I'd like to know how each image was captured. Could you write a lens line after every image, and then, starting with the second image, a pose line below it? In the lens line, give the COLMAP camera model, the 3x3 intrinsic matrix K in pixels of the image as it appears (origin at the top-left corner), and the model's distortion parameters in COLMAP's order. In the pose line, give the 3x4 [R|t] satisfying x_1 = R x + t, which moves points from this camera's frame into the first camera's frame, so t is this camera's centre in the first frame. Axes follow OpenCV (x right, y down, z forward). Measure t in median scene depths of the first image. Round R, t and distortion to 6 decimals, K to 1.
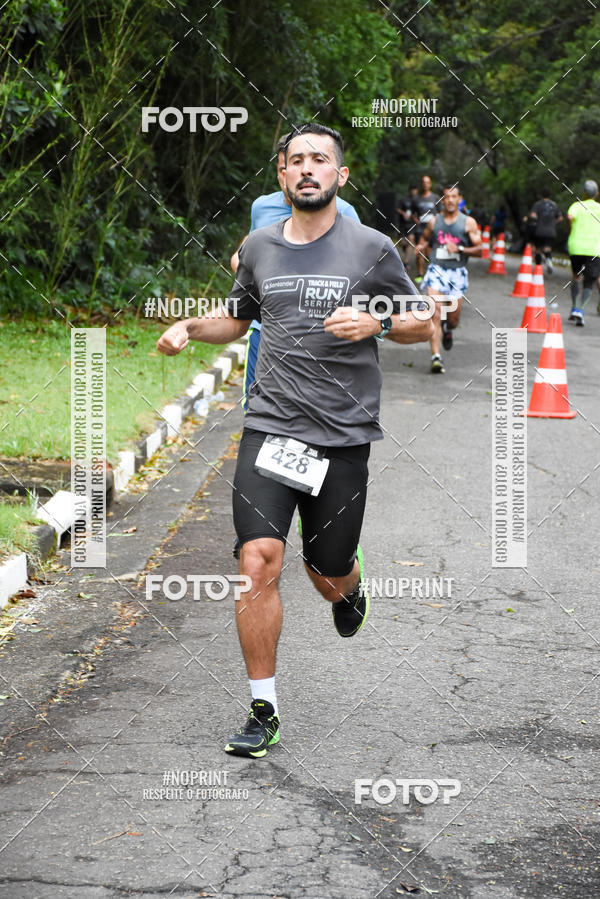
lens RADIAL K [[2772.1, 0, 300.0], [0, 2772.1, 449.5], [0, 0, 1]] dist [1.023211, 2.002305]
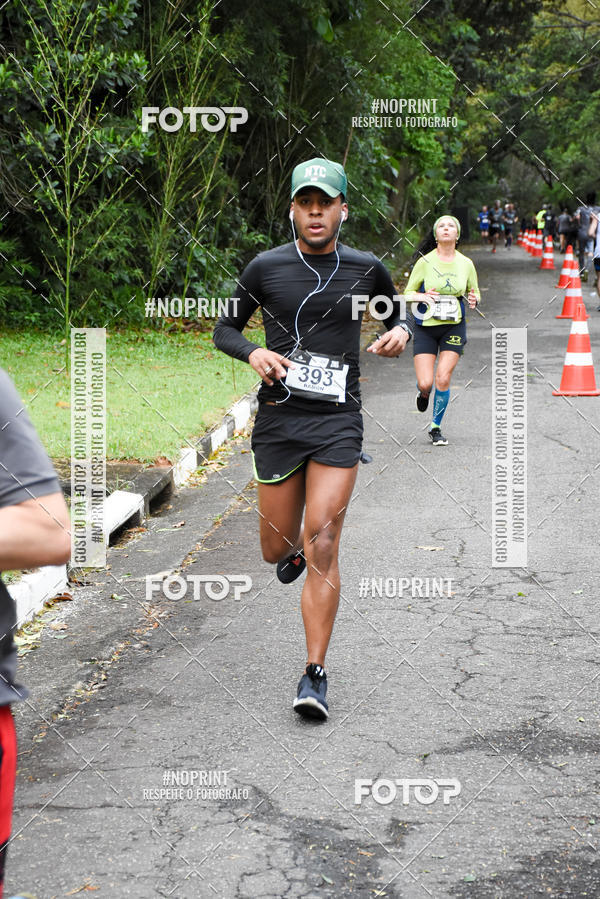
lens RADIAL K [[2141.3, 0, 303.2], [0, 2141.3, 453.8], [0, 0, 1]] dist [0.650127, 0.334301]
pose [[0.997511, -0.044179, -0.054959, 0.037676], [0.045170, 0.998836, 0.016929, -0.011619], [0.054148, -0.019370, 0.998345, 0.174758]]
